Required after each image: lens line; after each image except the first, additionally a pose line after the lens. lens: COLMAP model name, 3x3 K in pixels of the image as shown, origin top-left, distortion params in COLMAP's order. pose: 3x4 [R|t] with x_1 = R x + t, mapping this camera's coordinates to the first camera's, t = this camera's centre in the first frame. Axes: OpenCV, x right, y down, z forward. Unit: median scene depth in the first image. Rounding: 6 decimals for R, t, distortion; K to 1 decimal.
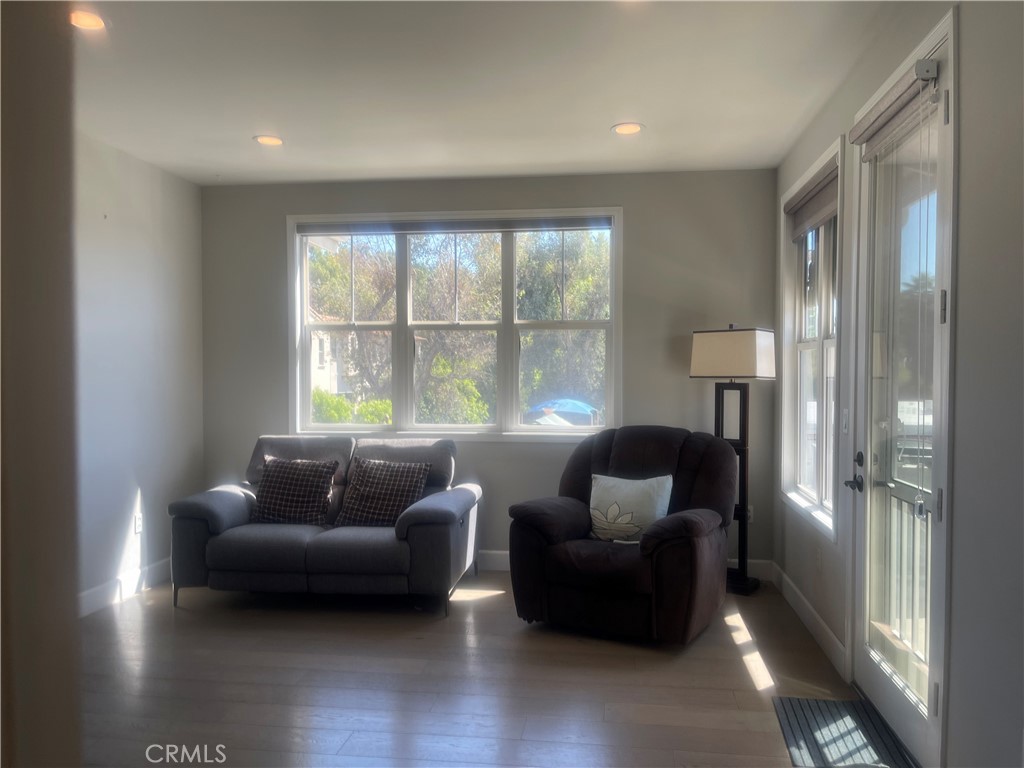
lens RADIAL K [[769.4, 0, 511.9], [0, 769.4, 386.4], [0, 0, 1]] dist [0.031149, 0.004081]
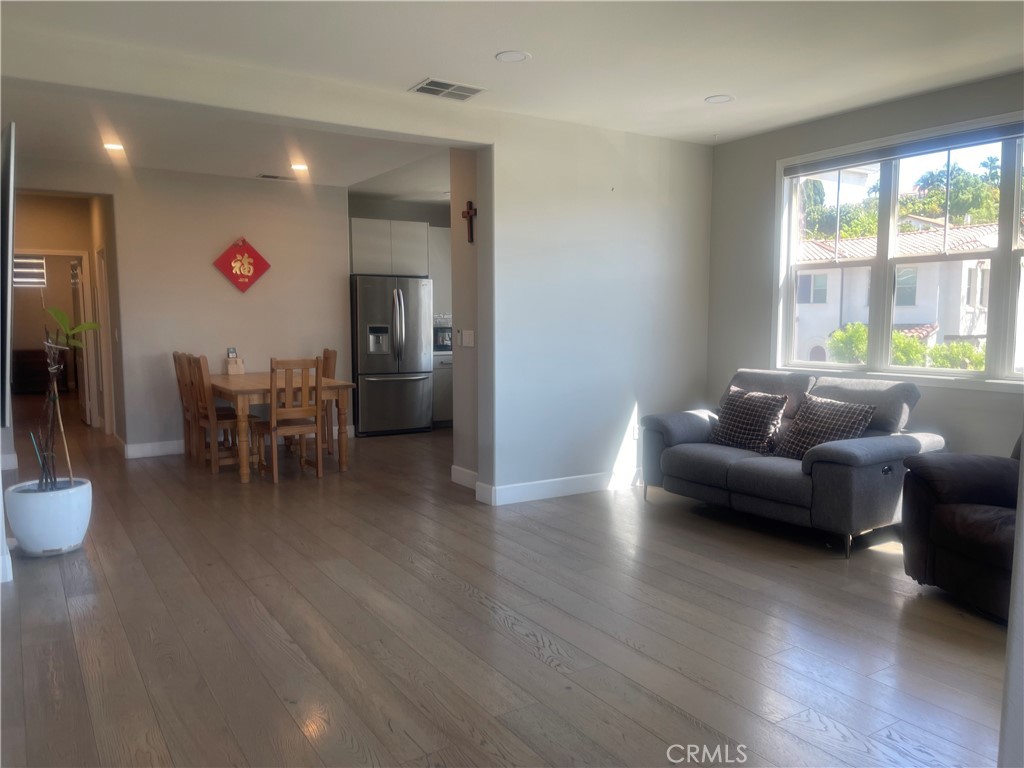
lens RADIAL K [[769.4, 0, 508.0], [0, 769.4, 384.6], [0, 0, 1]] dist [0.031149, 0.004081]
pose [[0.642109, 0.067451, -0.763640, 0.335823], [-0.012580, 0.996915, 0.077477, 0.005292], [0.766510, -0.040142, 0.640977, 0.039484]]
